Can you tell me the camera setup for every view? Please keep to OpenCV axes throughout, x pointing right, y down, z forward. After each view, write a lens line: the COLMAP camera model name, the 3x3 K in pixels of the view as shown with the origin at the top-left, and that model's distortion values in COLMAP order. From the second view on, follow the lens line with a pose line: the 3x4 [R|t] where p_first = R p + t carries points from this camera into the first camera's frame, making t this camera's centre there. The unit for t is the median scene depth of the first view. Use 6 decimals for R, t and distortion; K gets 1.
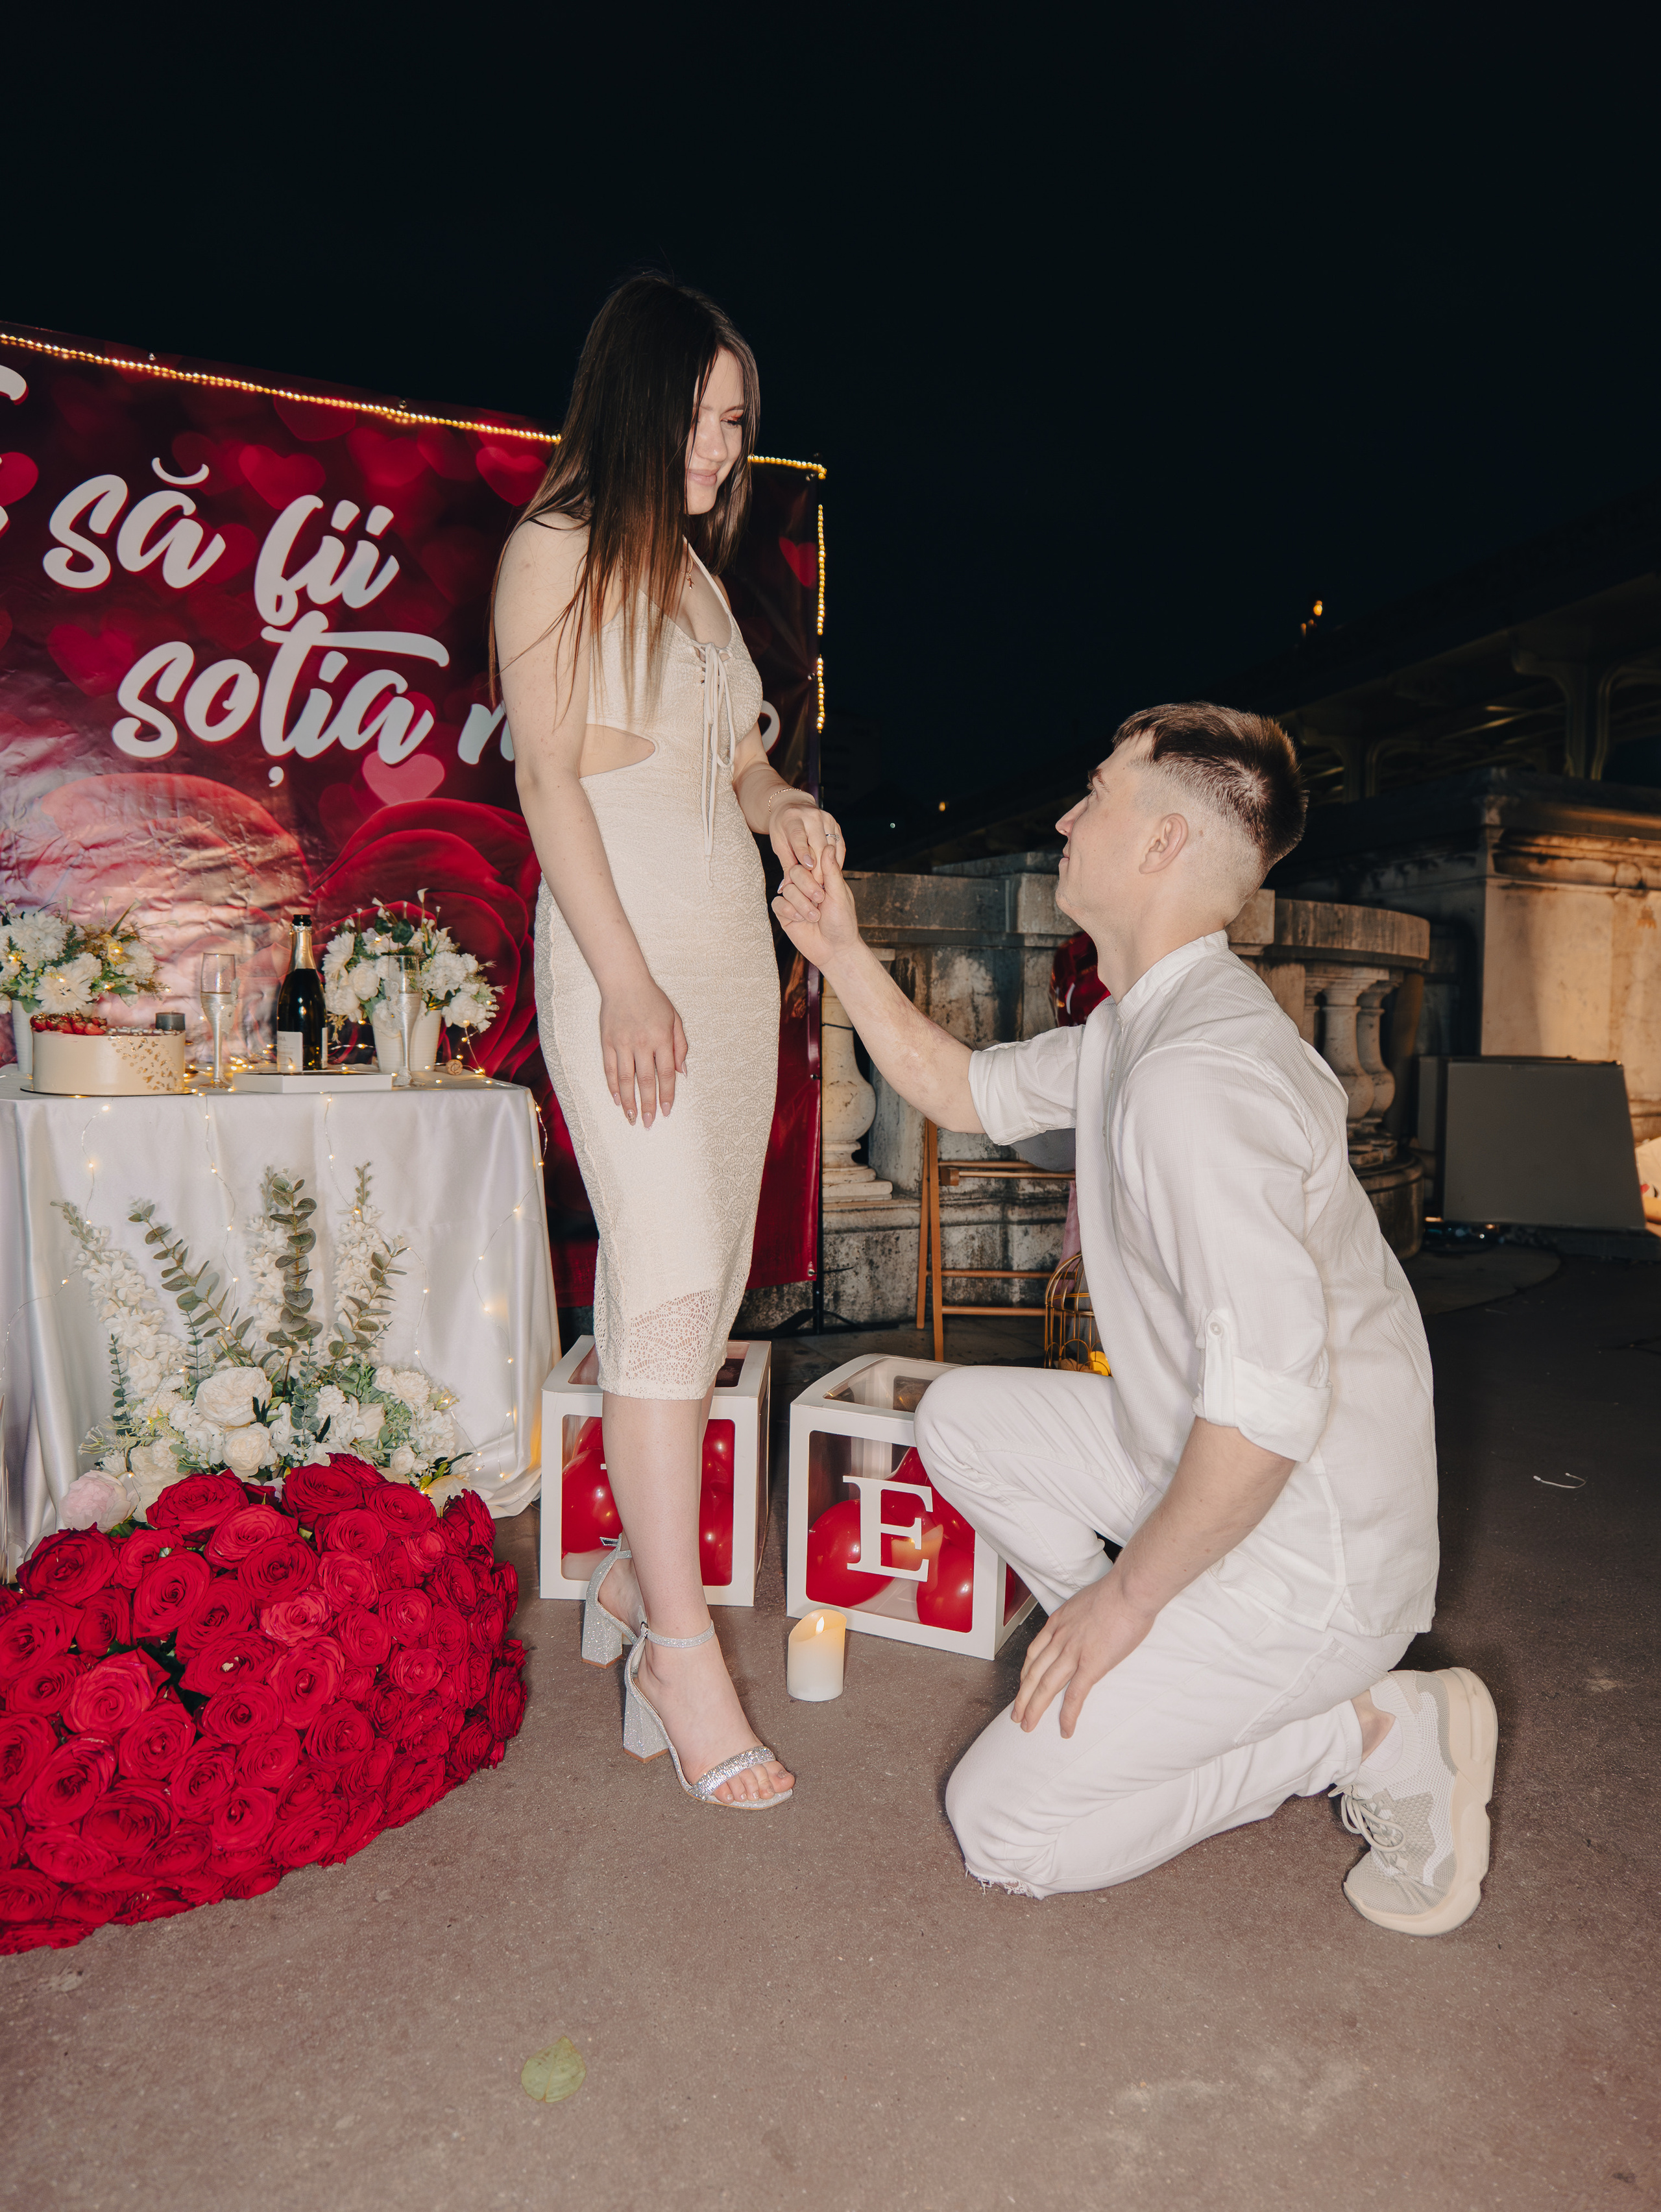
lens RADIAL K [[1462.7, 0, 834.0], [0, 1462.7, 1102.4], [0, 0, 1]] dist [-0.037638, 0.030900]
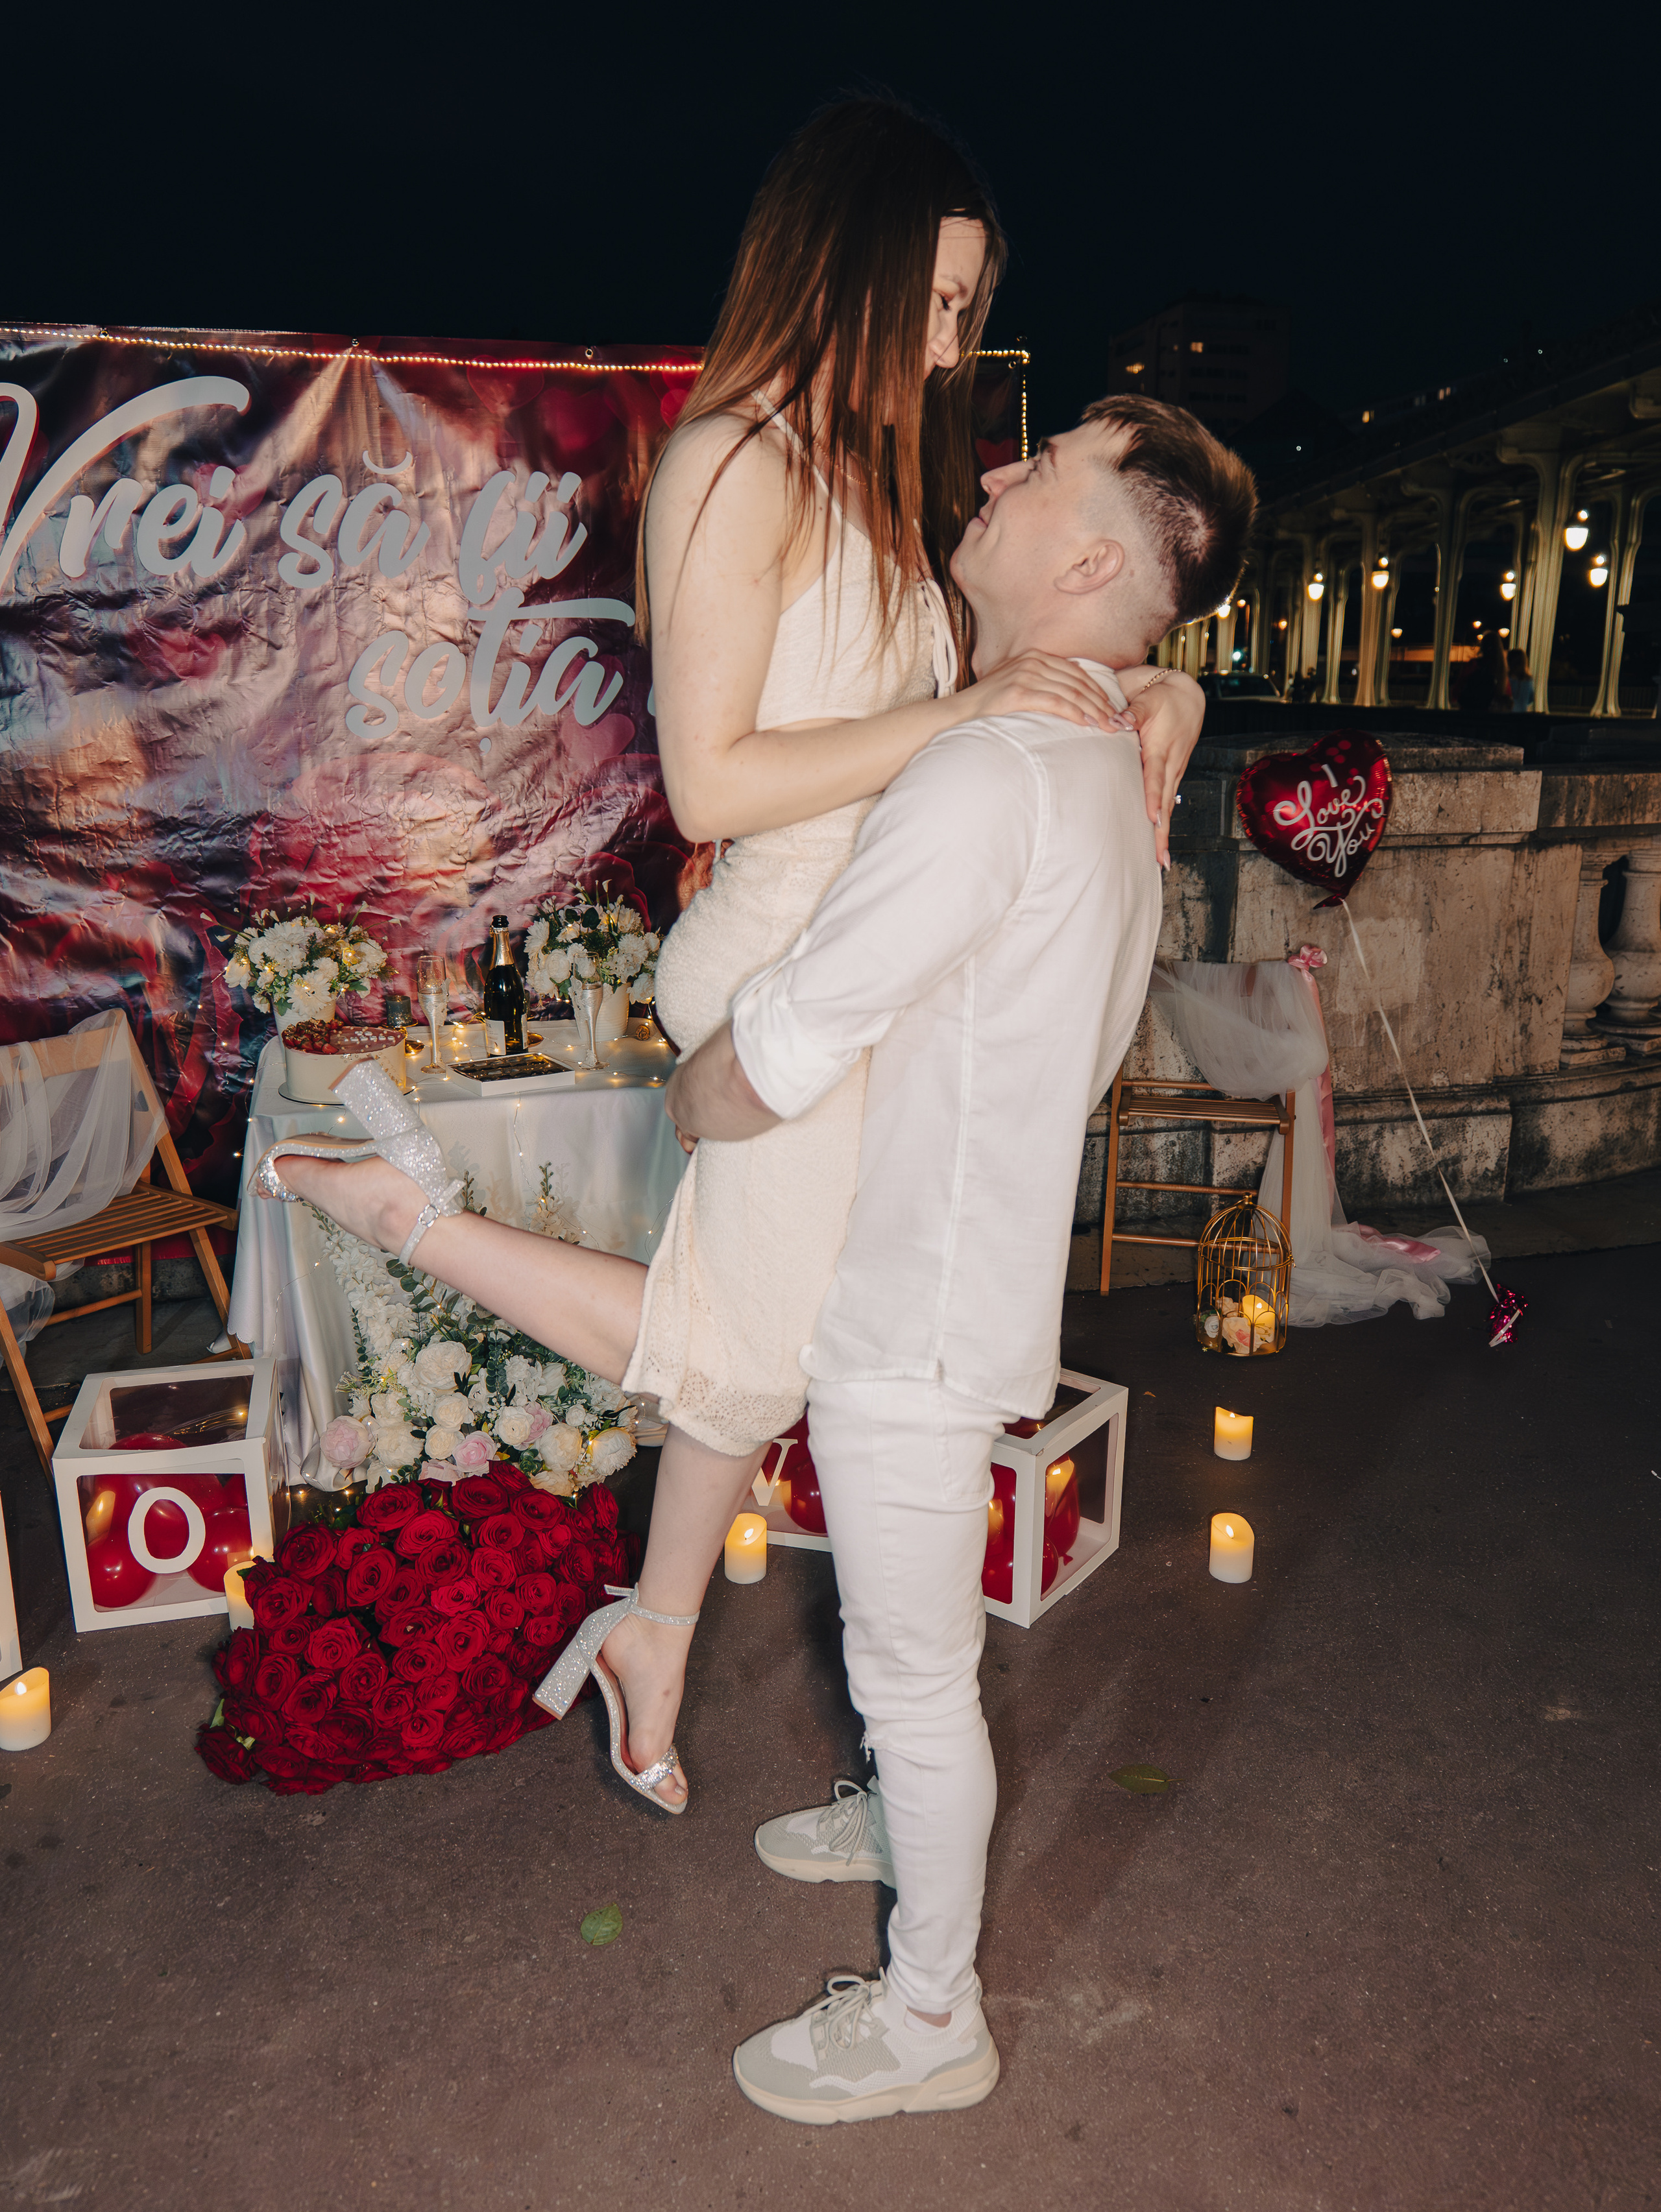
lens RADIAL K [[1657.0, 0, 839.5], [0, 1657.0, 1108.7], [0, 0, 1]] dist [-0.009145, 0.021559]
pose [[0.974913, 0.040920, -0.218792, 0.215506], [0.002777, 0.980644, 0.195779, -0.279655], [0.222569, -0.191476, 0.955929, -0.243118]]
